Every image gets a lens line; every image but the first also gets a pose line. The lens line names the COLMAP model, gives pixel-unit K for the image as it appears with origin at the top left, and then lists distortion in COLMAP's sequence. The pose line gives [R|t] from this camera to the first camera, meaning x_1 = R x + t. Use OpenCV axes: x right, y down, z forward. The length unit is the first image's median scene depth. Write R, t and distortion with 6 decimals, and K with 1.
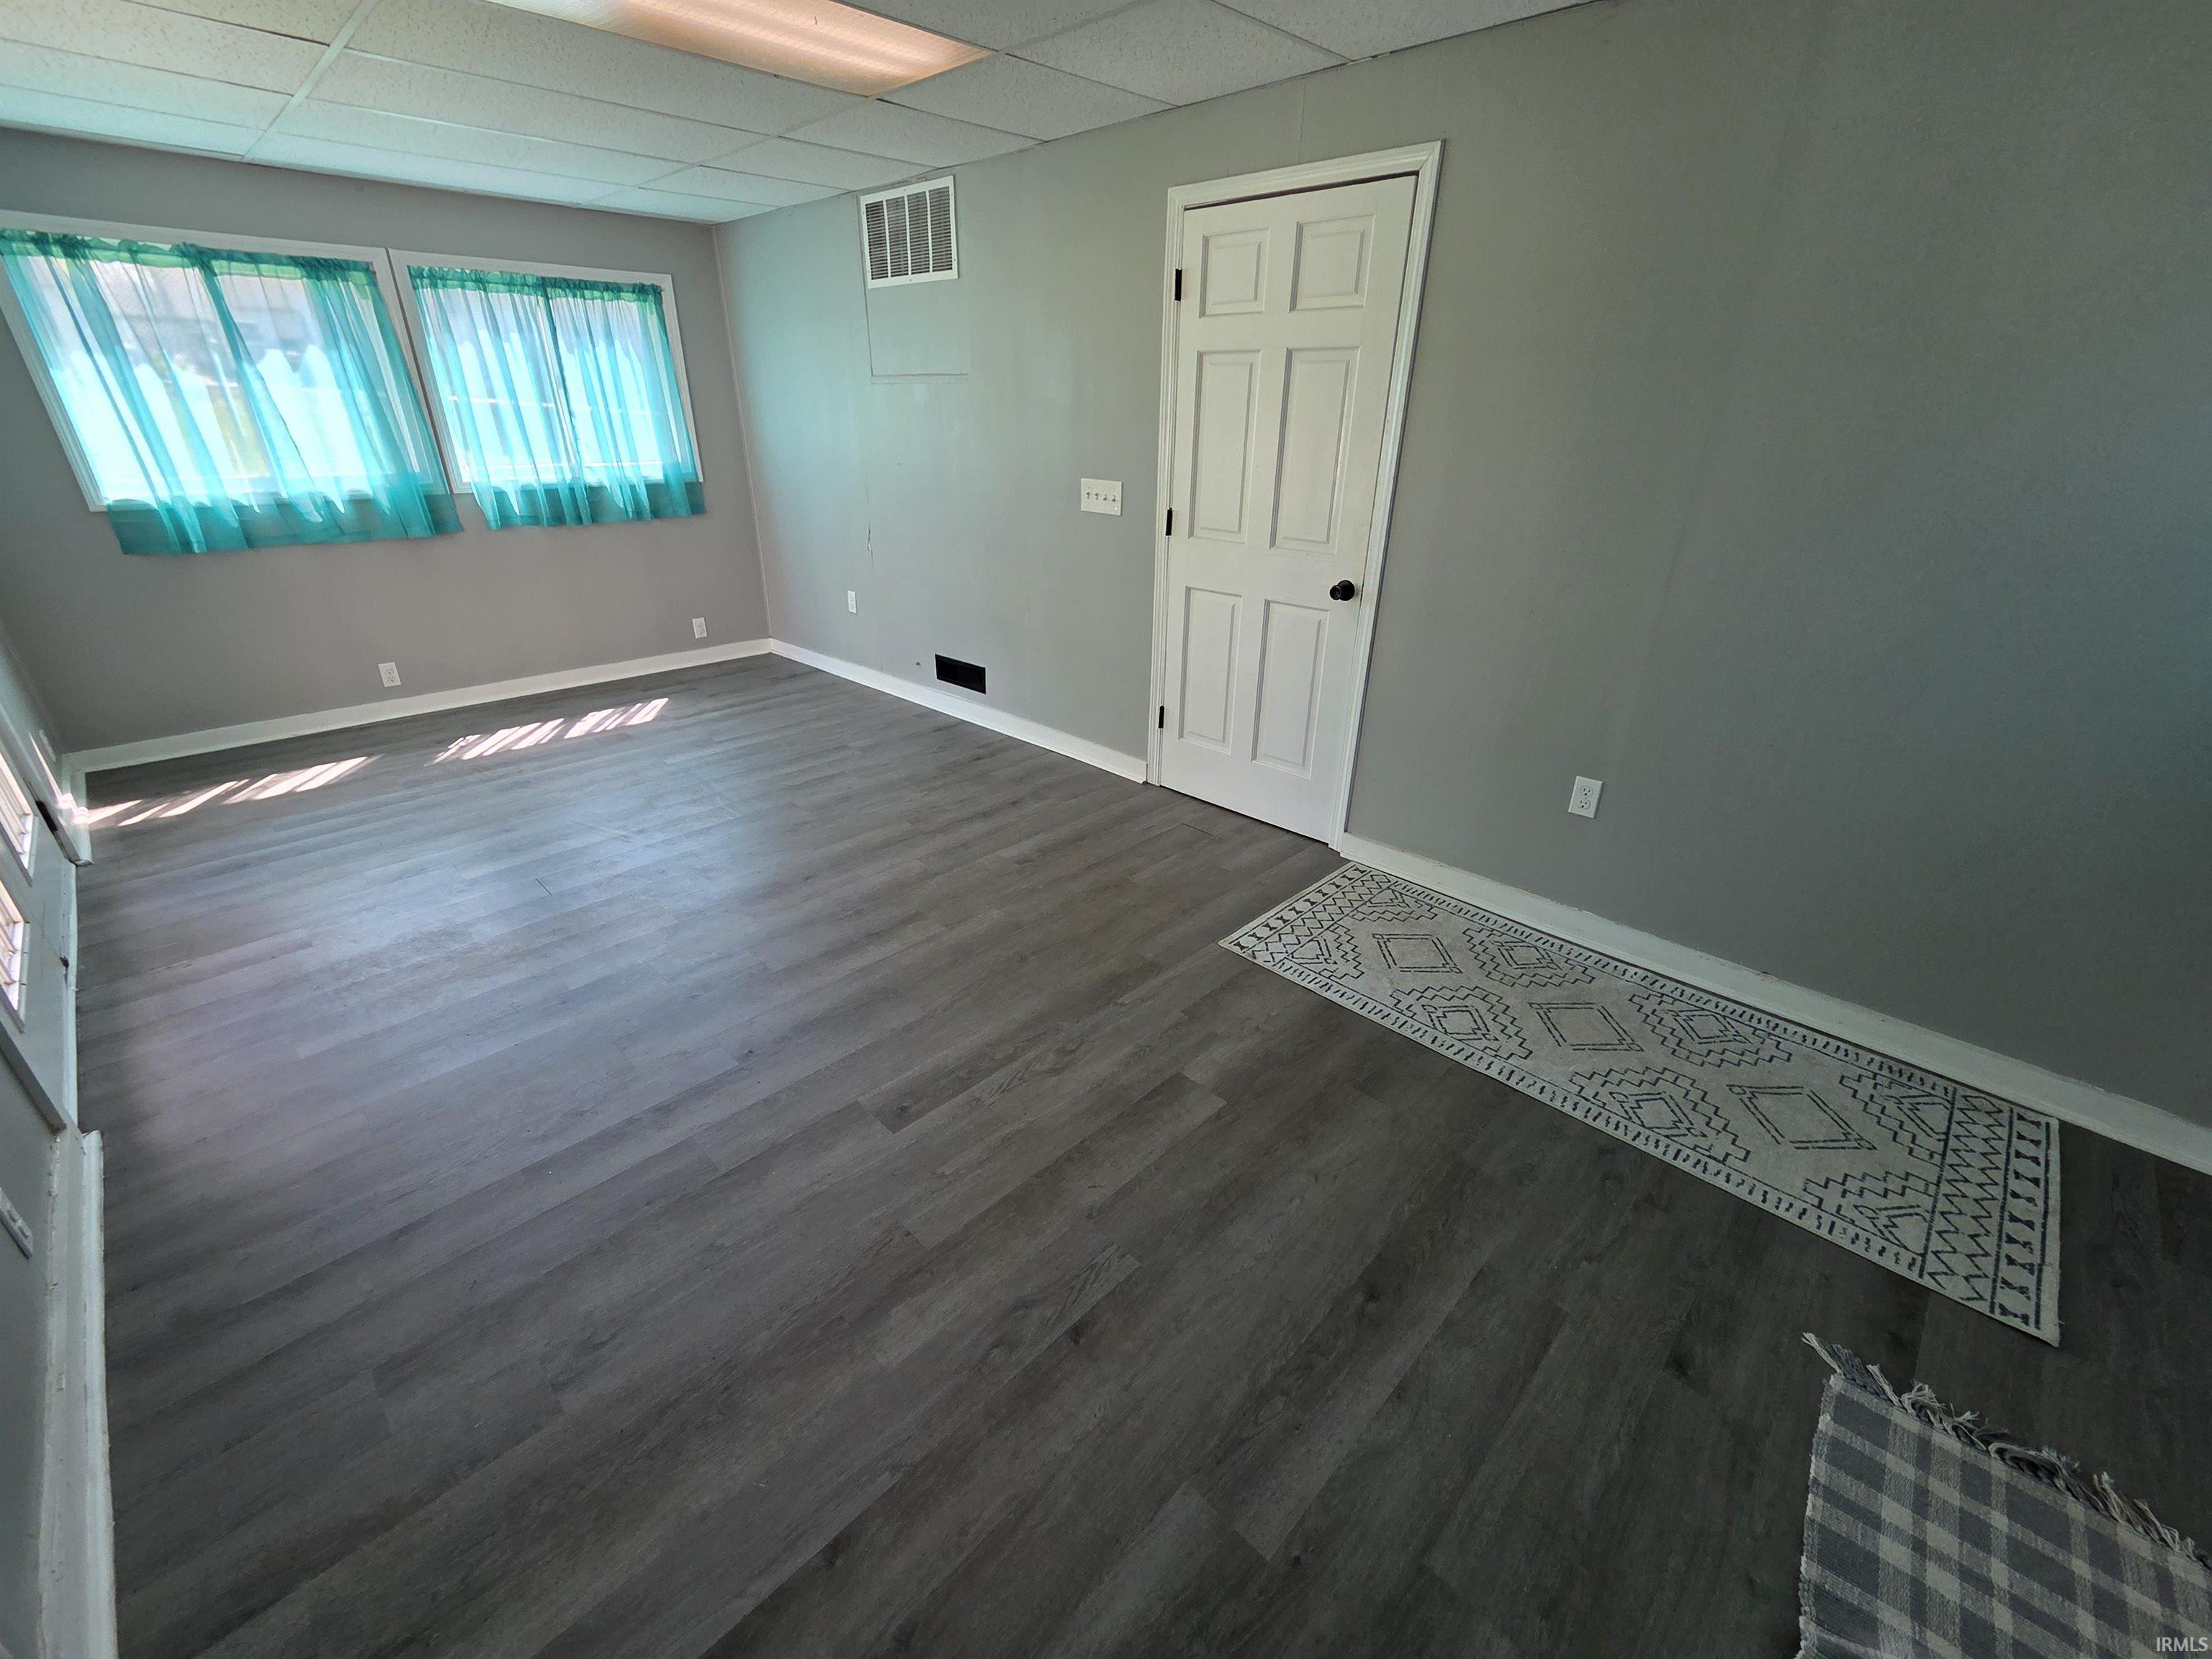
lens RADIAL K [[911.8, 0, 1095.3], [0, 911.8, 824.3], [0, 0, 1]] dist [-0.000159, 0.000890]
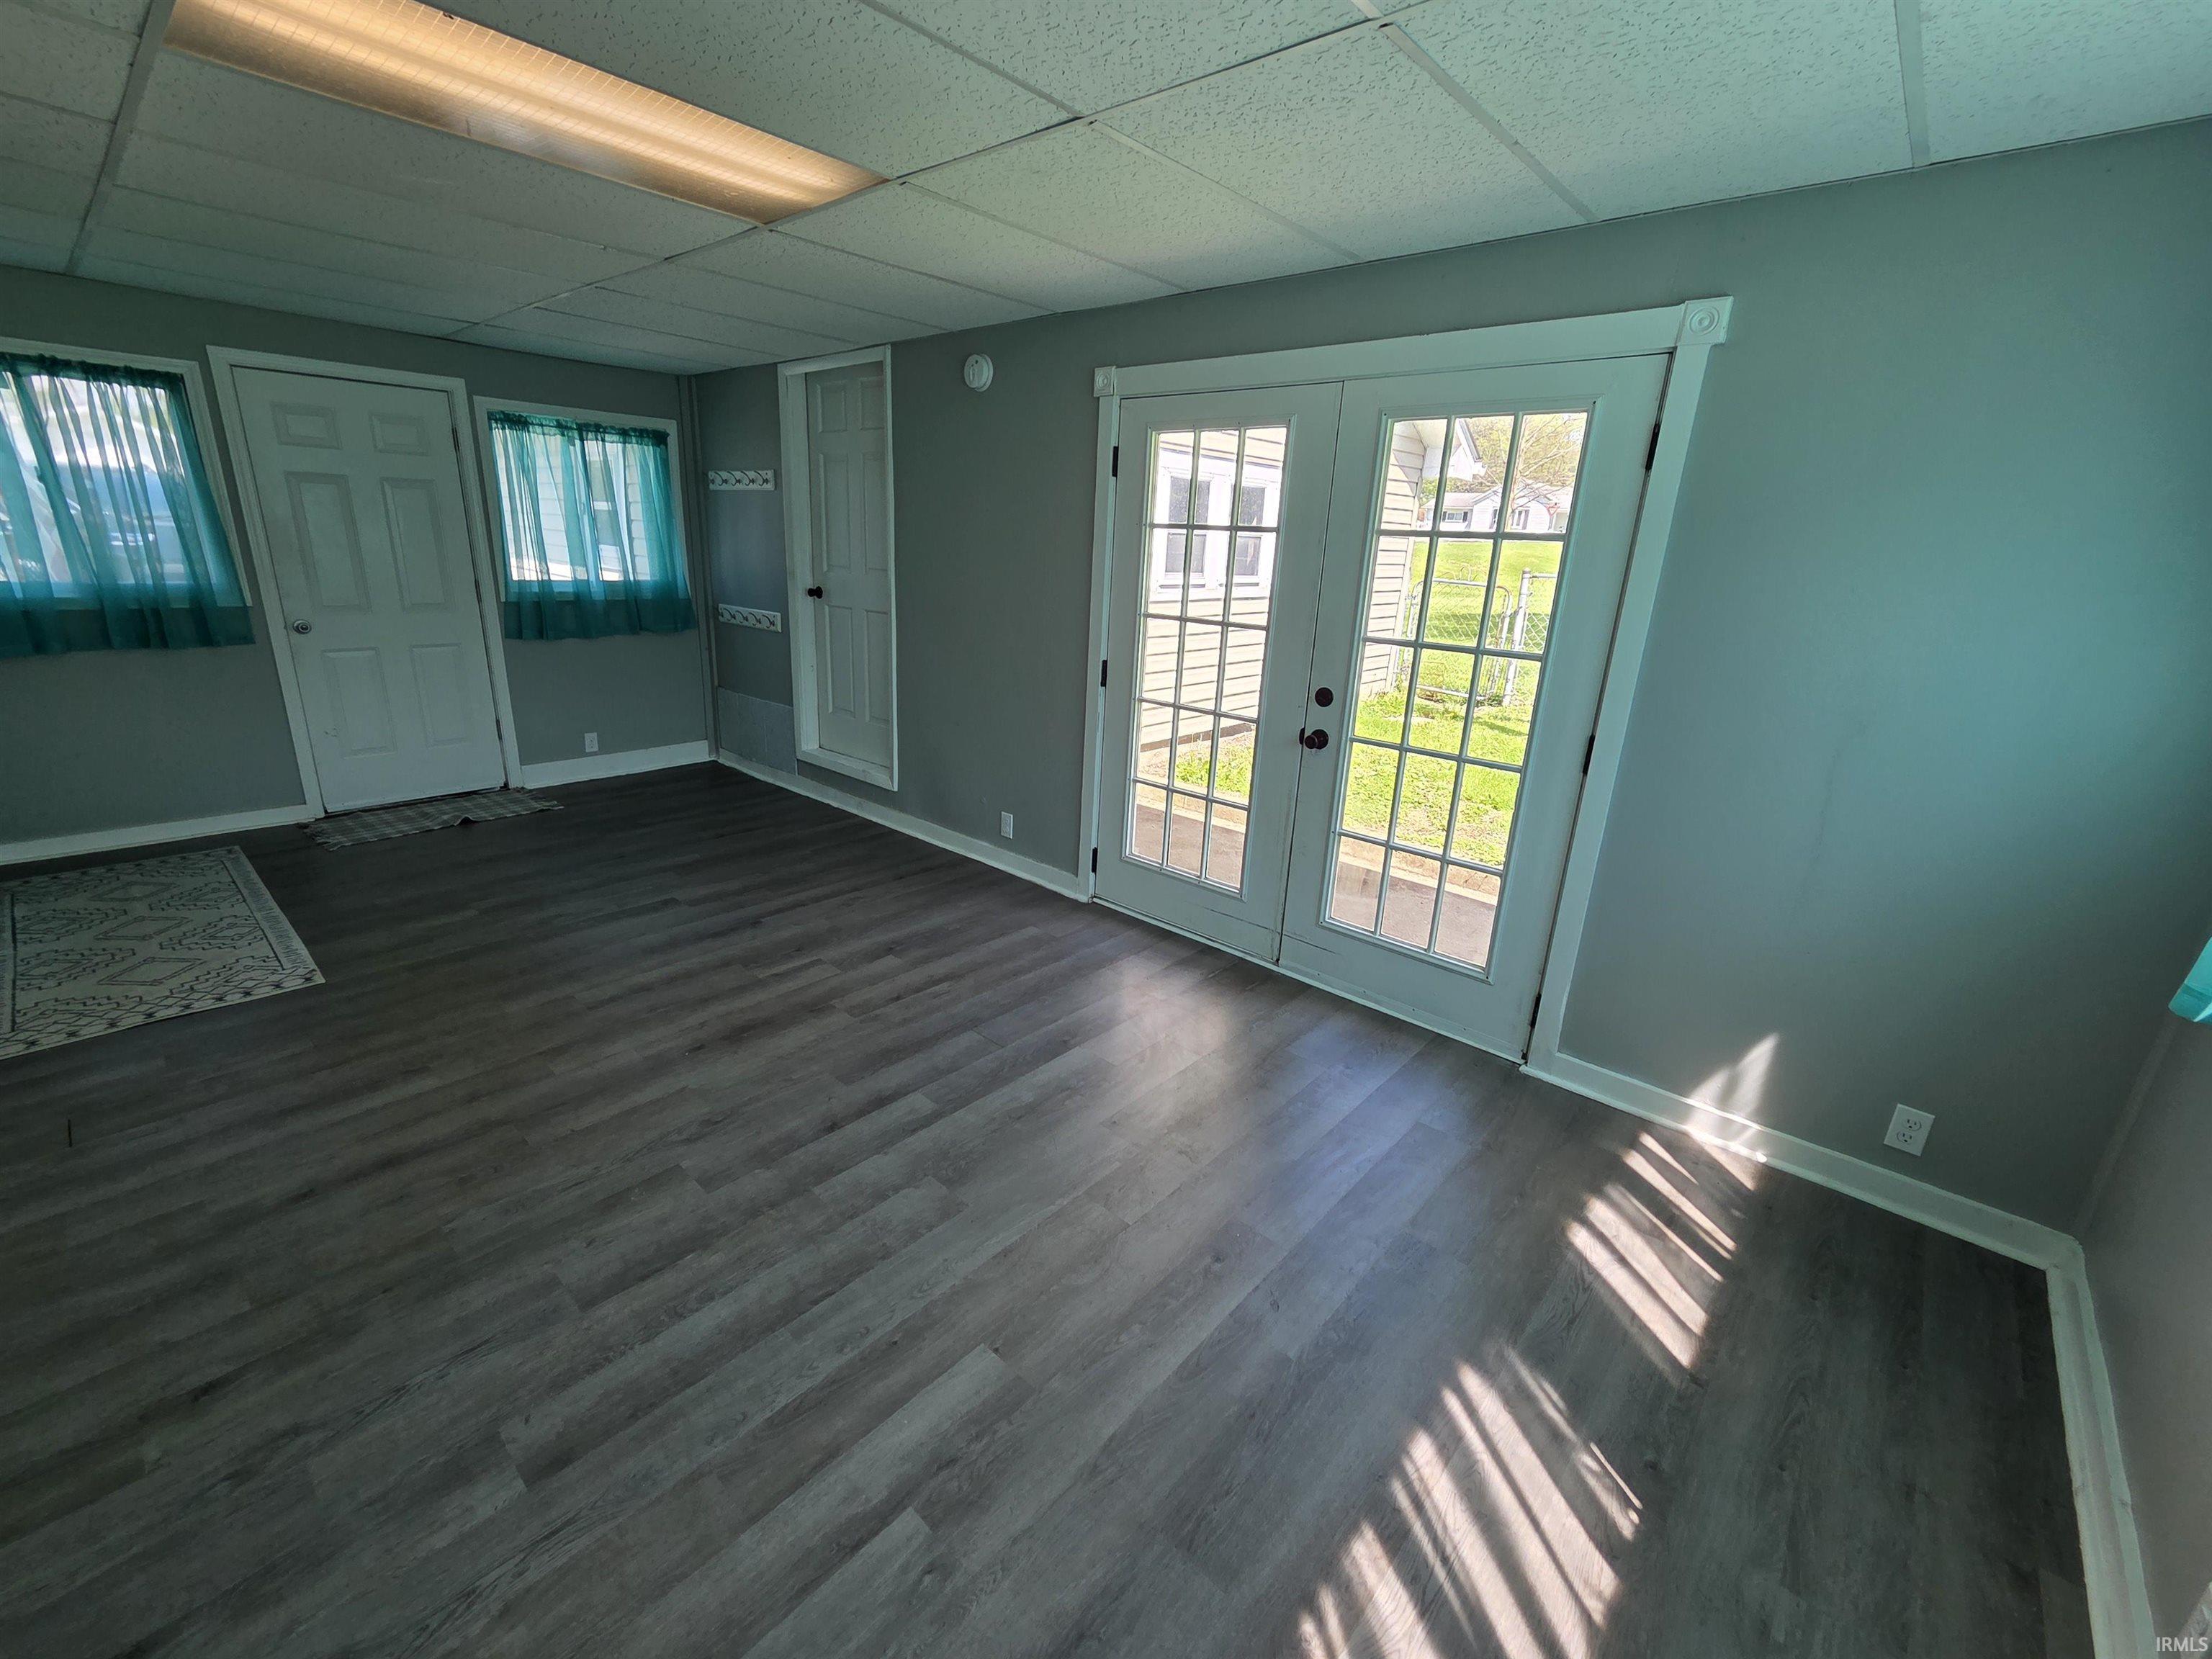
lens RADIAL K [[911.8, 0, 1095.8], [0, 911.8, 823.5], [0, 0, 1]] dist [-0.000159, 0.000890]
pose [[-0.997438, -0.032659, -0.063651, -0.528746], [-0.067043, 0.737197, 0.672343, -0.599526], [0.024965, 0.674888, -0.737498, 1.259424]]
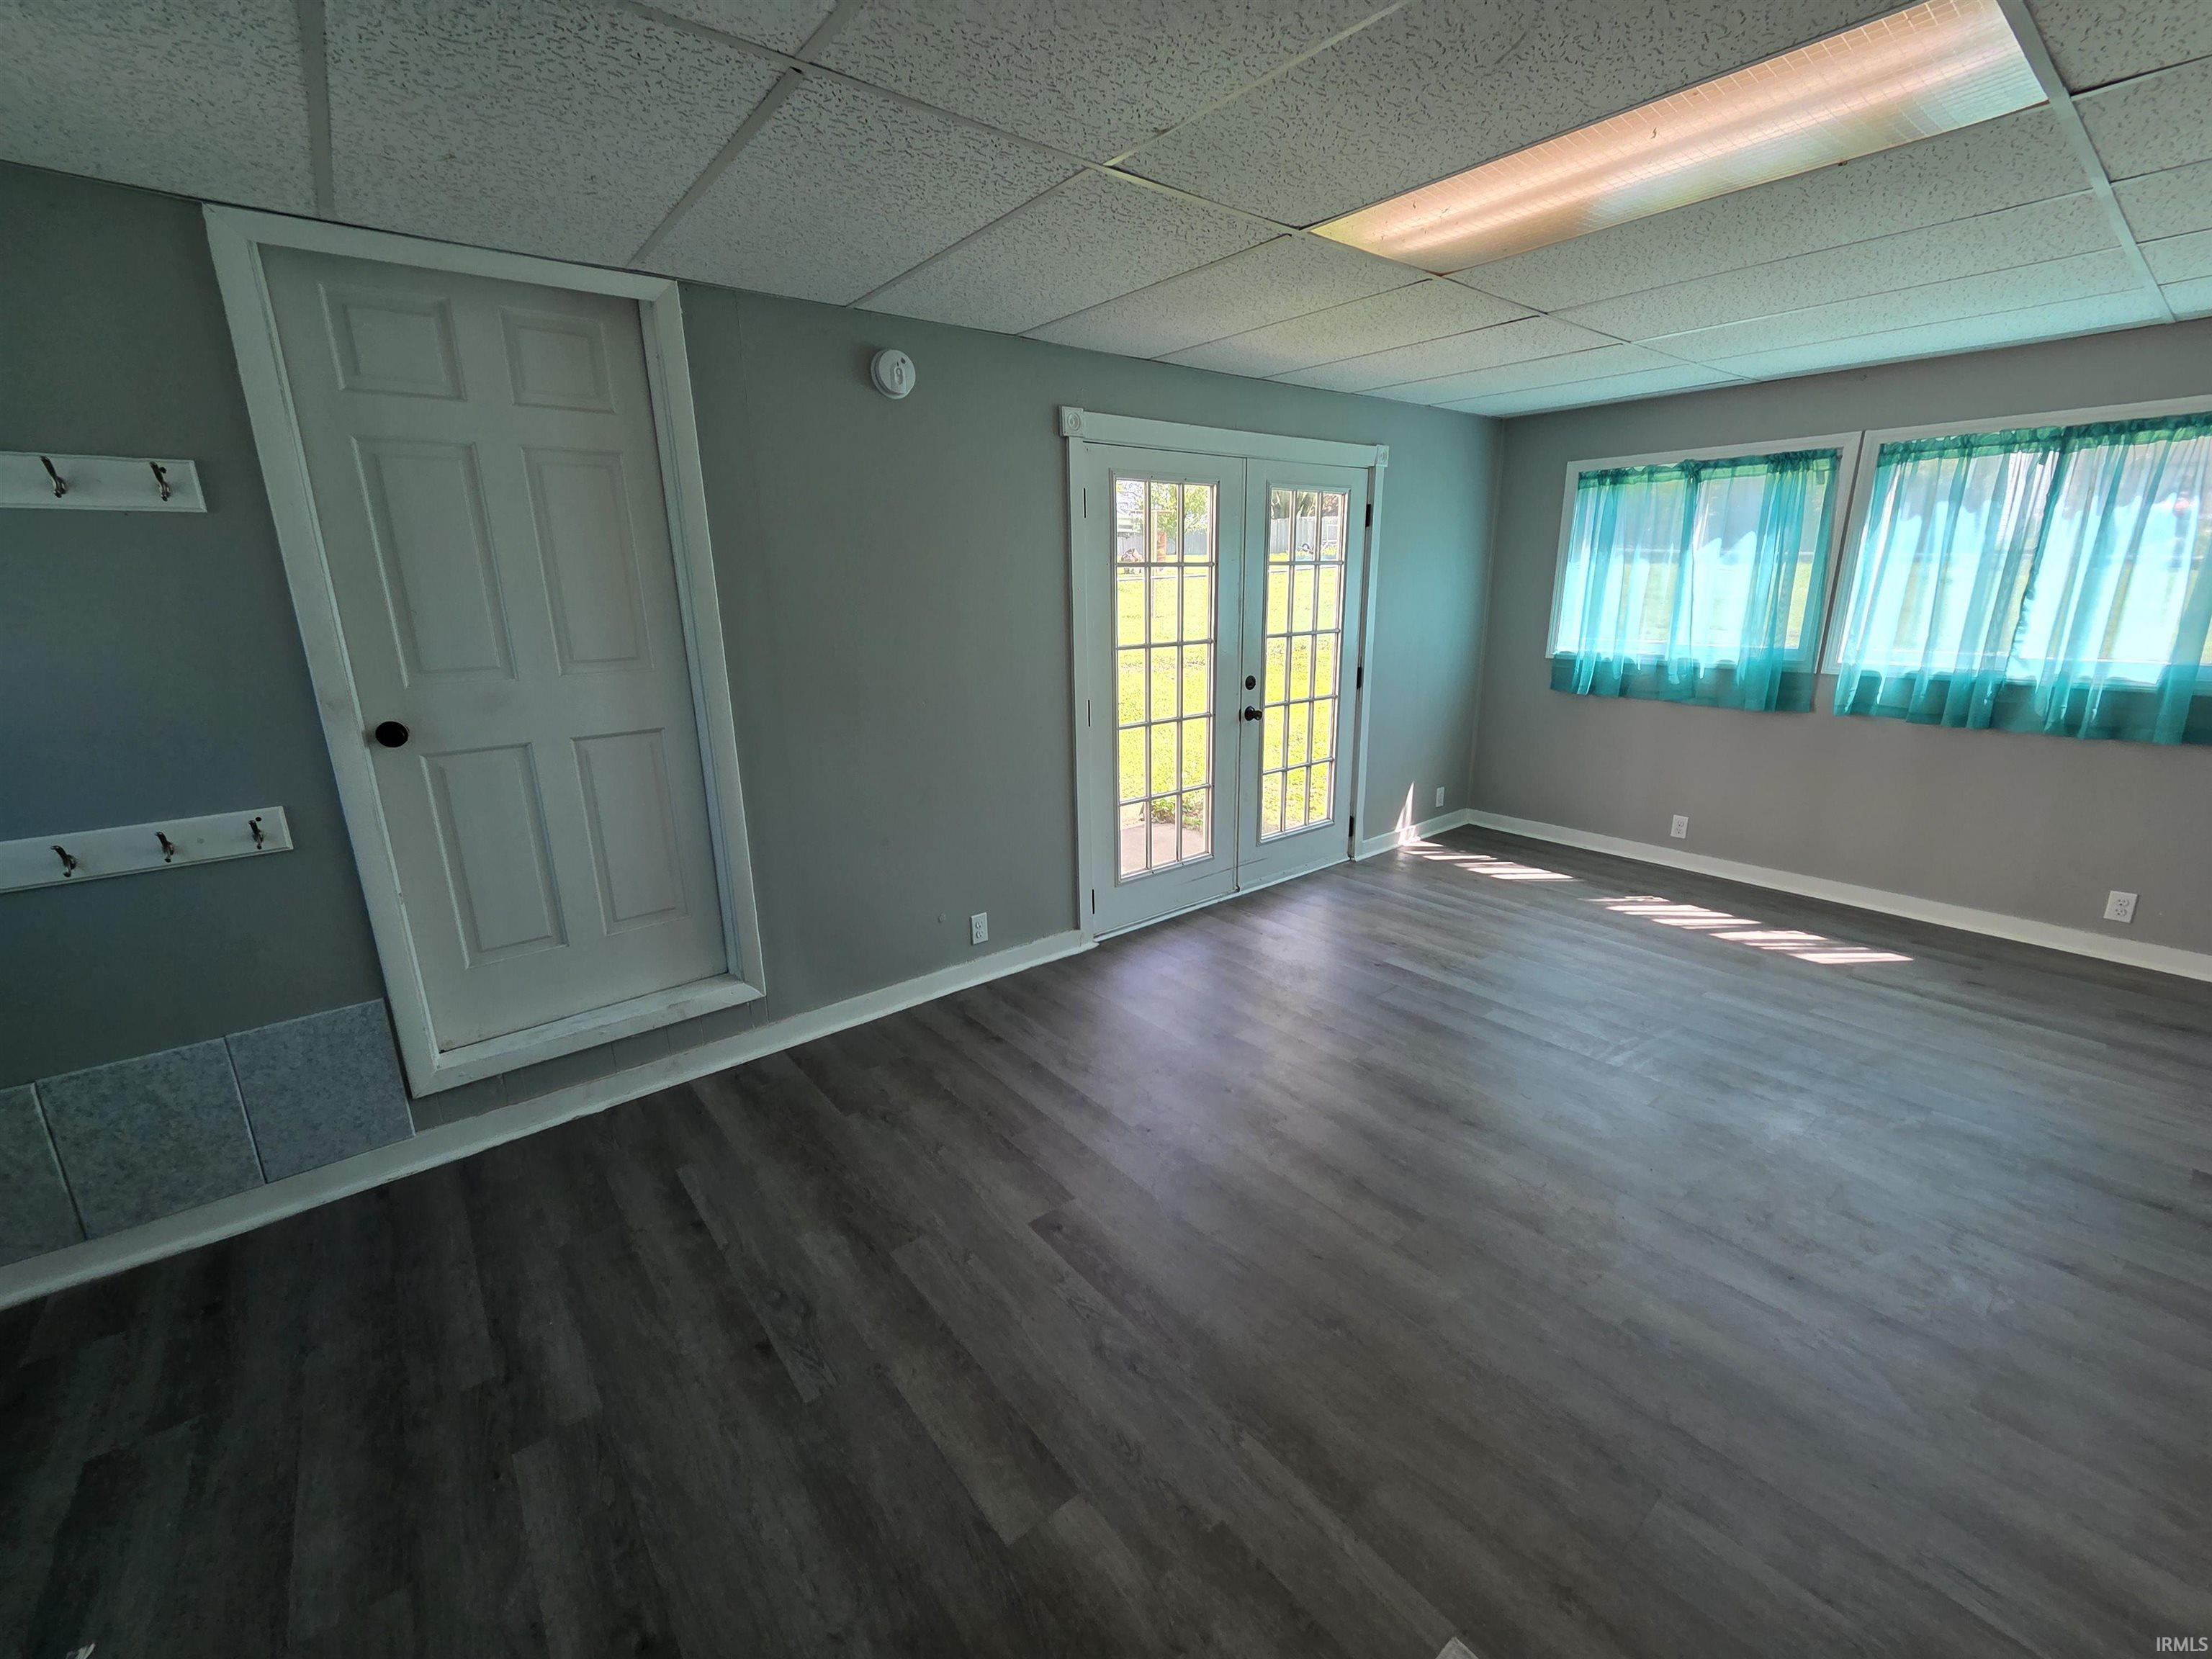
lens RADIAL K [[911.8, 0, 1090.3], [0, 911.8, 828.1], [0, 0, 1]] dist [-0.000159, 0.000890]
pose [[-0.117515, 0.257204, -0.959185, 0.380463], [-0.404878, 0.869548, 0.282772, -0.226192], [0.906788, 0.421583, 0.001951, 0.471706]]
